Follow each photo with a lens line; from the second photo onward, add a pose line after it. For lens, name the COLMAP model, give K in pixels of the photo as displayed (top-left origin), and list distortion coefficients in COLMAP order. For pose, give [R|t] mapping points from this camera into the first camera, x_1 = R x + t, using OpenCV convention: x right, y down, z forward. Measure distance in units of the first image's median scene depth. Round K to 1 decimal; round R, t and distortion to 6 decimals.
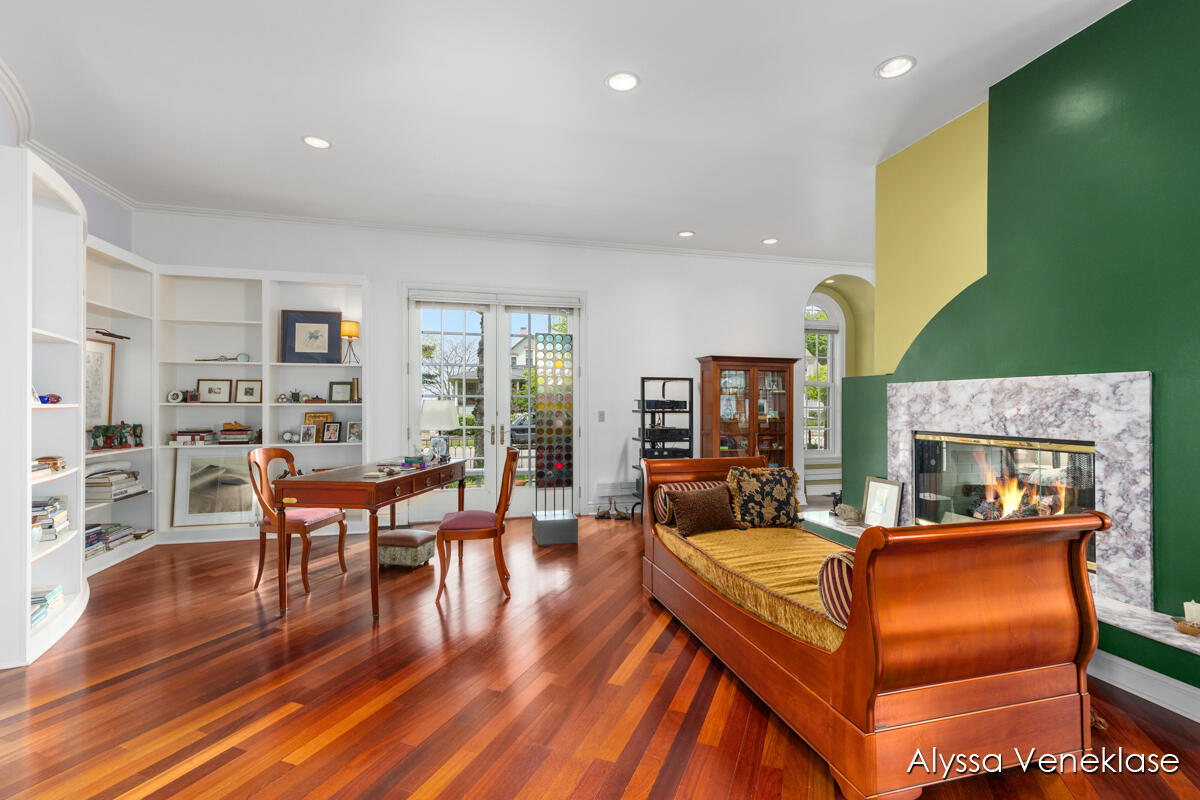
lens RADIAL K [[539.7, 0, 602.3], [0, 539.7, 399.5], [0, 0, 1]] dist [0.012082, -0.000124]
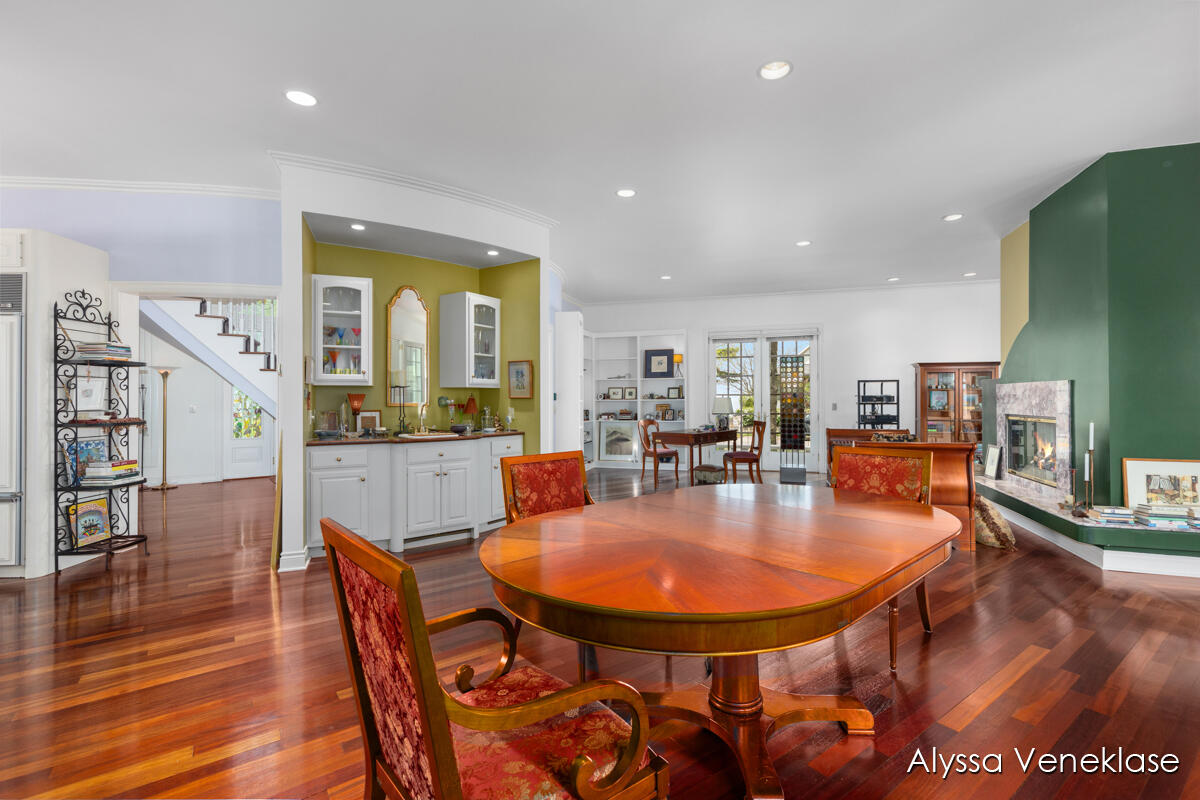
lens RADIAL K [[539.7, 0, 602.3], [0, 539.7, 399.5], [0, 0, 1]] dist [0.012082, -0.000124]
pose [[0.847367, -0.006427, -0.530969, 0.286941], [0.011611, 0.999912, 0.006427, -0.006886], [0.530881, -0.011611, 0.847367, -0.689119]]
